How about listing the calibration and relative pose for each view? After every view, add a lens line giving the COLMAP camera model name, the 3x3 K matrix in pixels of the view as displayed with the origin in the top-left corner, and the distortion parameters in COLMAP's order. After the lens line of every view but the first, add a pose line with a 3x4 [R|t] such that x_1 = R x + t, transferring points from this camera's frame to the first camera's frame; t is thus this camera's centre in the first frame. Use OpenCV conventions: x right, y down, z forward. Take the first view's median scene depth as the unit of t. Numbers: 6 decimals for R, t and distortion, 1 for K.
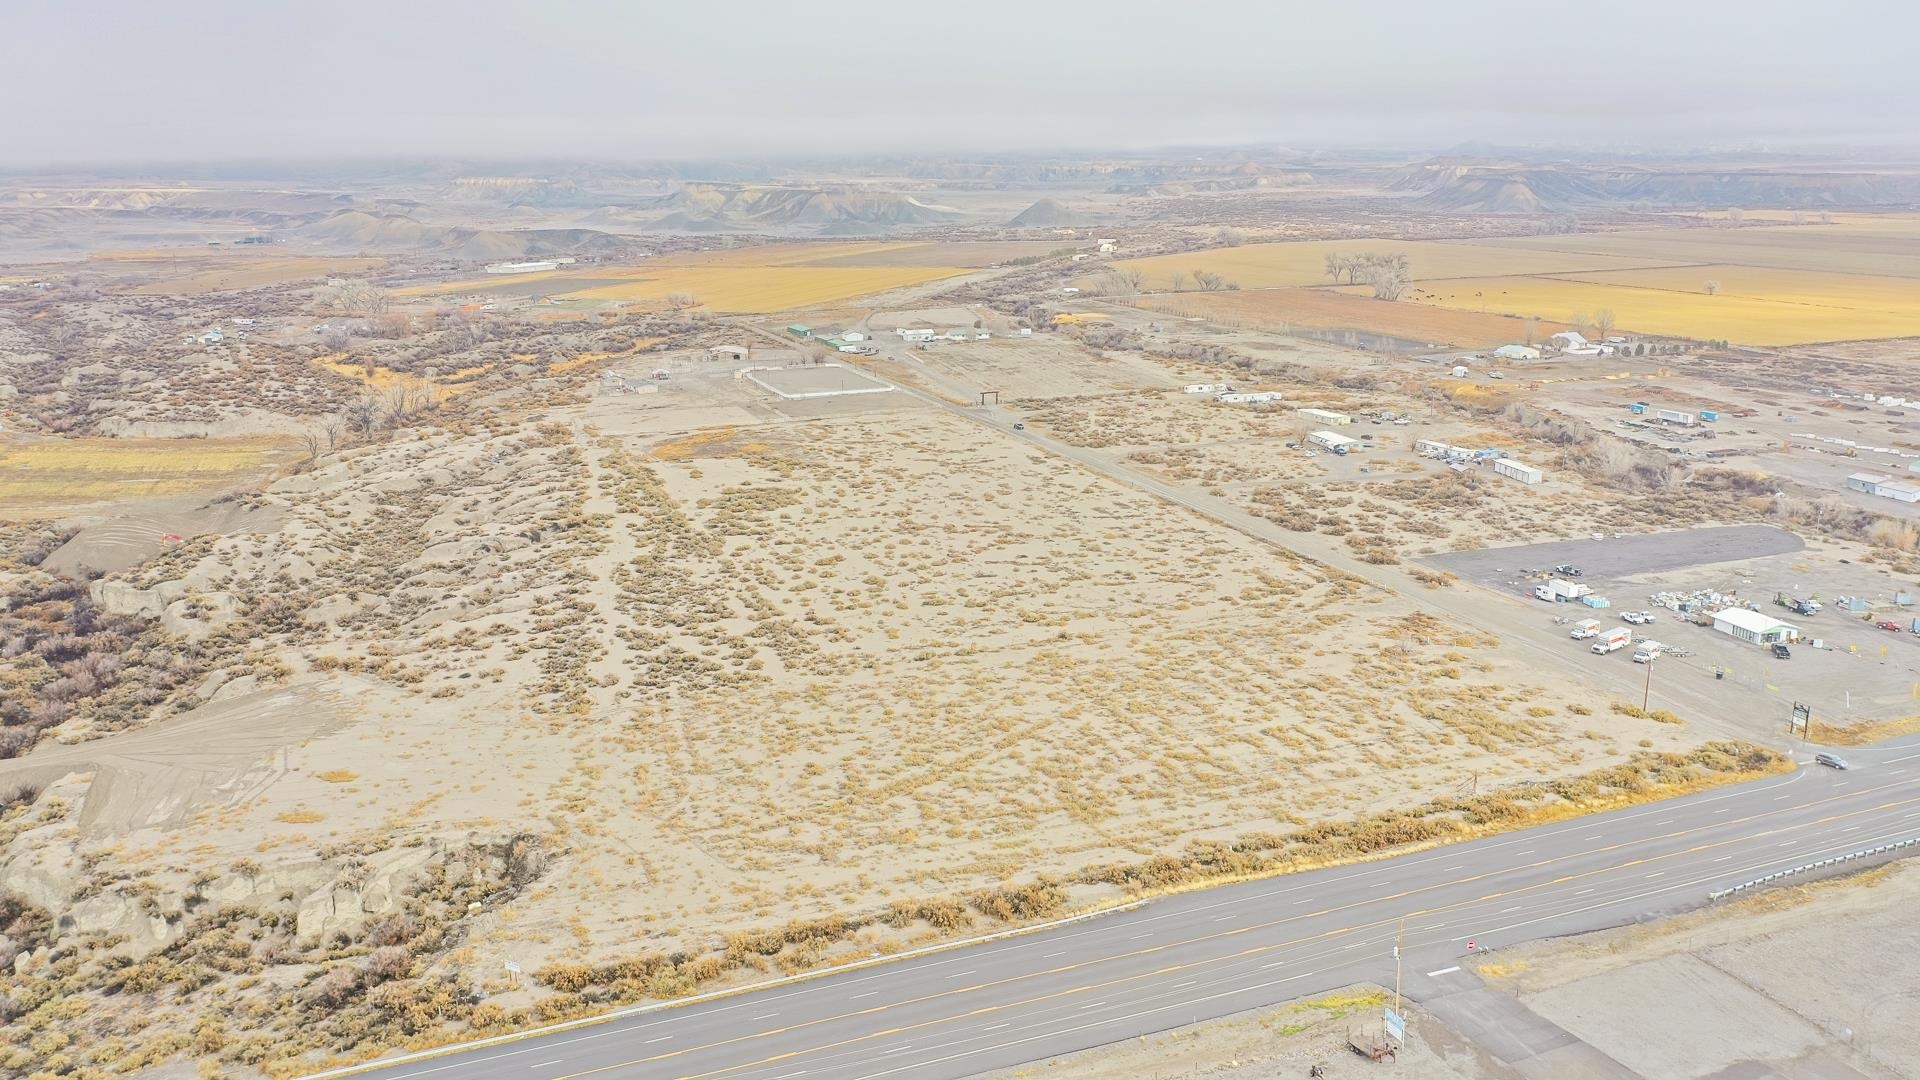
lens RADIAL K [[1512.5, 0, 965.9], [0, 1512.5, 538.9], [0, 0, 1]] dist [-0.002719, 0.009165]
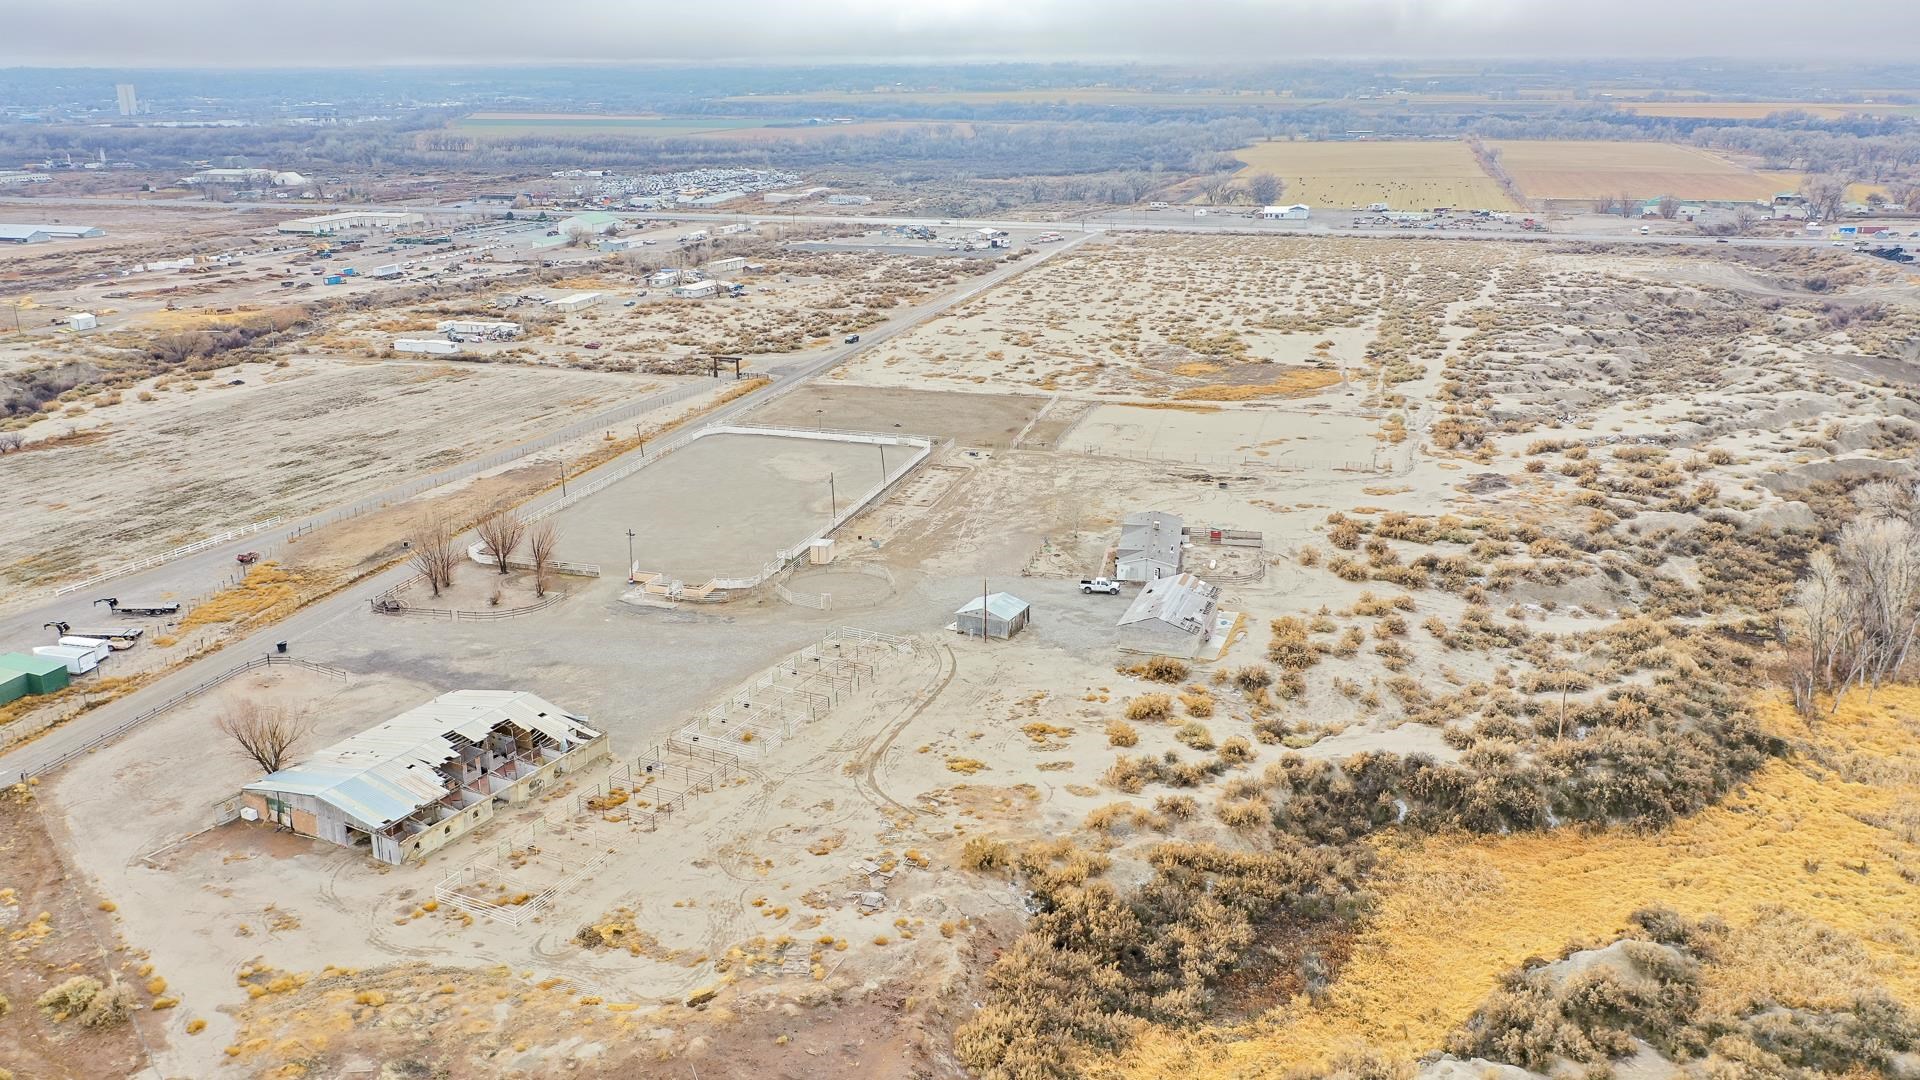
lens RADIAL K [[1512.5, 0, 955.4], [0, 1512.5, 543.5], [0, 0, 1]] dist [-0.002719, 0.009165]
pose [[-0.793269, -0.158040, 0.588003, -0.277408], [0.169451, 0.870270, 0.462511, -0.194720], [-0.584817, 0.466533, -0.663578, 0.909975]]
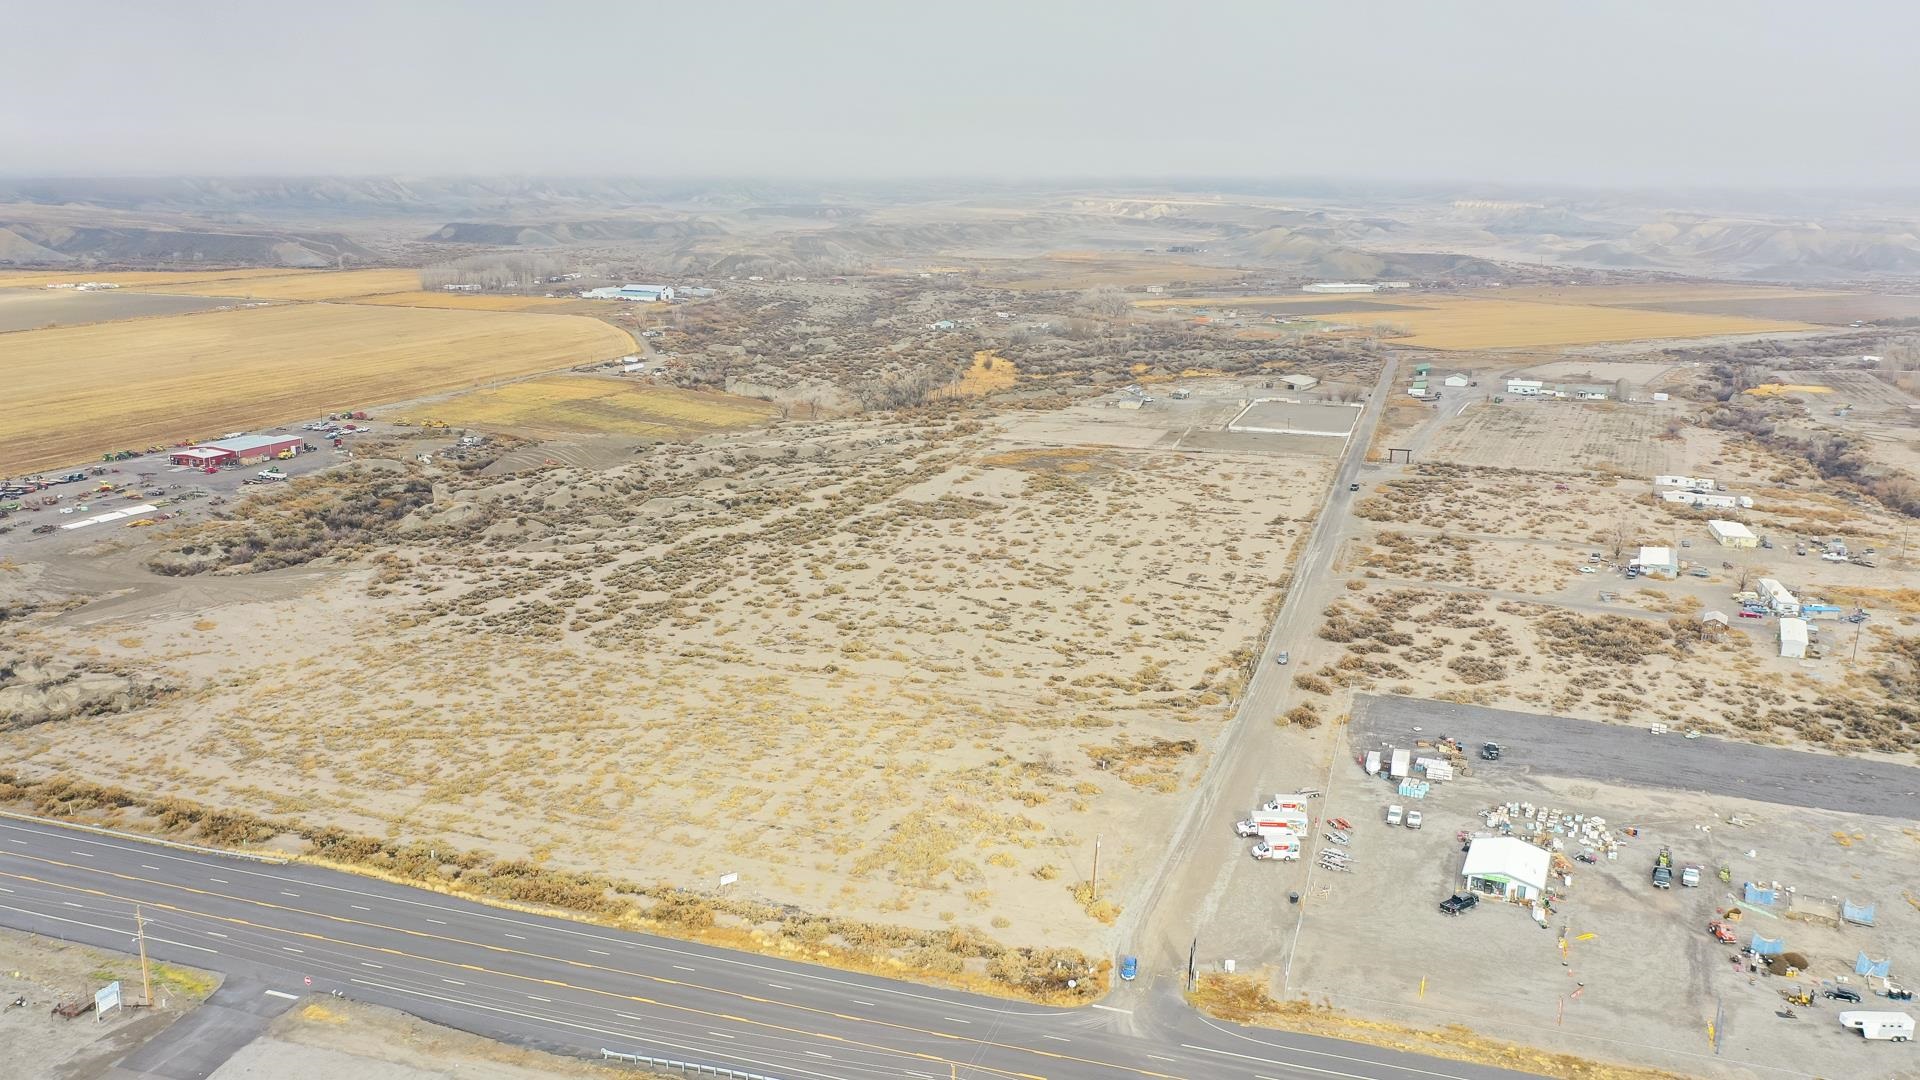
lens RADIAL K [[1512.5, 0, 958.7], [0, 1512.5, 536.5], [0, 0, 1]] dist [-0.002719, 0.009165]
pose [[0.771305, 0.168146, -0.613852, 0.245289], [-0.177629, 0.983018, 0.046076, -0.027337], [0.611176, 0.073499, 0.788075, 0.093454]]
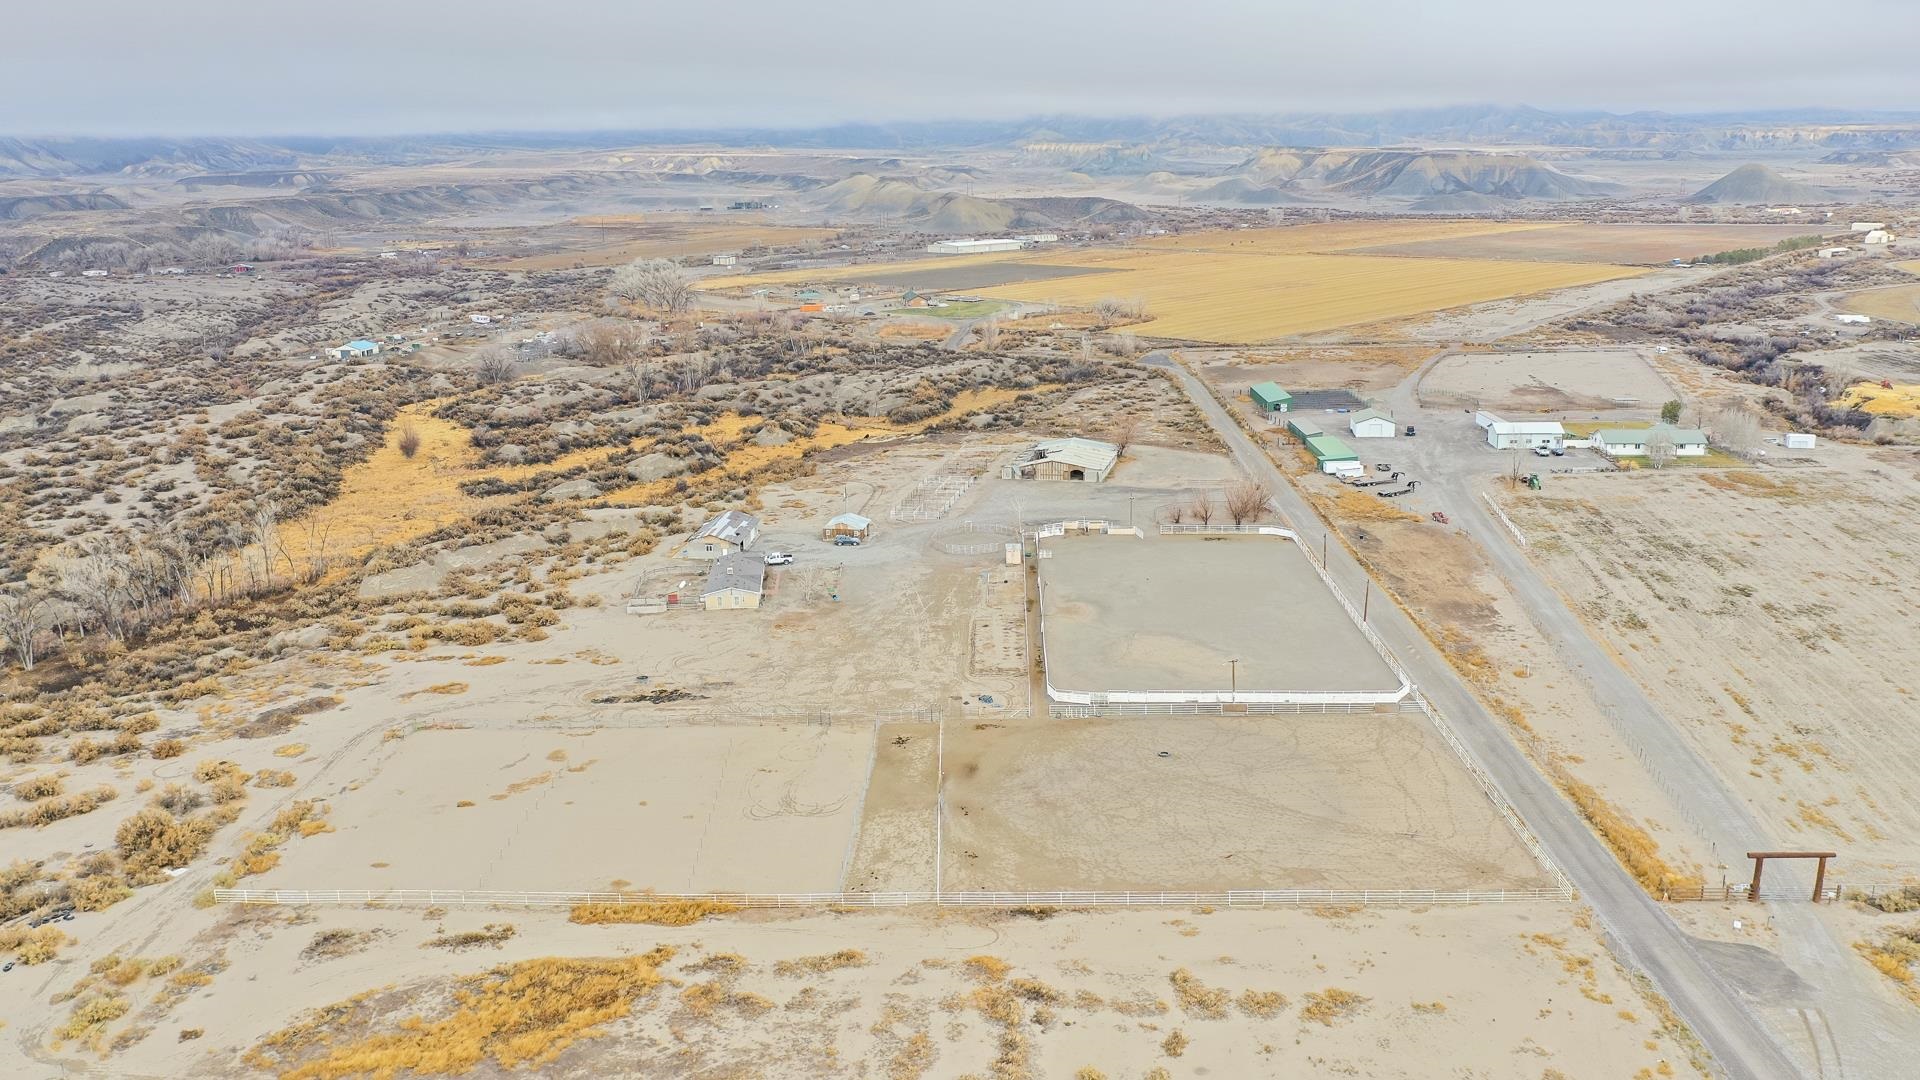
lens RADIAL K [[1512.5, 0, 954.5], [0, 1512.5, 539.1], [0, 0, 1]] dist [-0.002719, 0.009165]
pose [[0.920523, 0.098611, -0.378039, -0.013523], [-0.092638, 0.995119, 0.034003, -0.094162], [0.379547, 0.003720, 0.925165, 0.481353]]
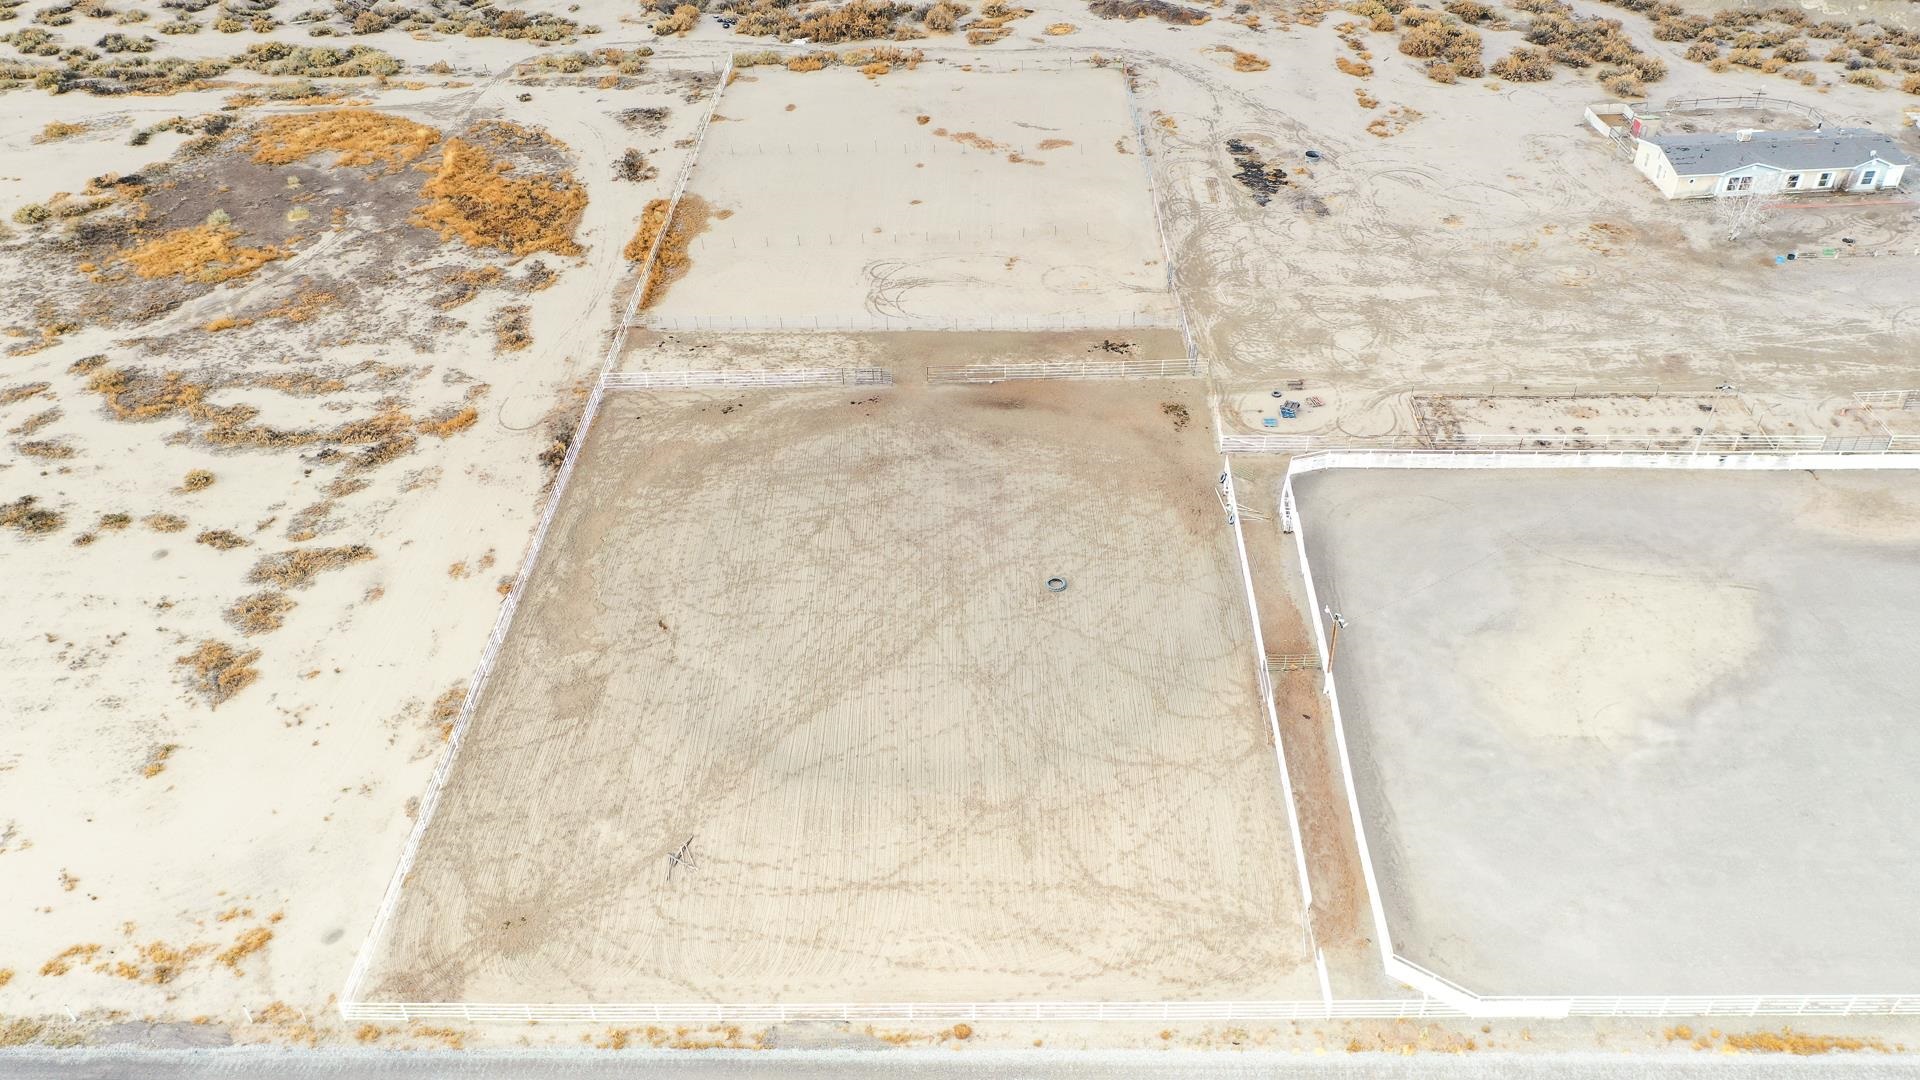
lens RADIAL K [[1512.5, 0, 957.7], [0, 1512.5, 538.5], [0, 0, 1]] dist [-0.002719, 0.009165]
pose [[-0.380955, 0.592594, -0.709723, 0.021163], [-0.199385, 0.696891, 0.688903, -0.141379], [0.902839, 0.403949, -0.147330, 0.686108]]
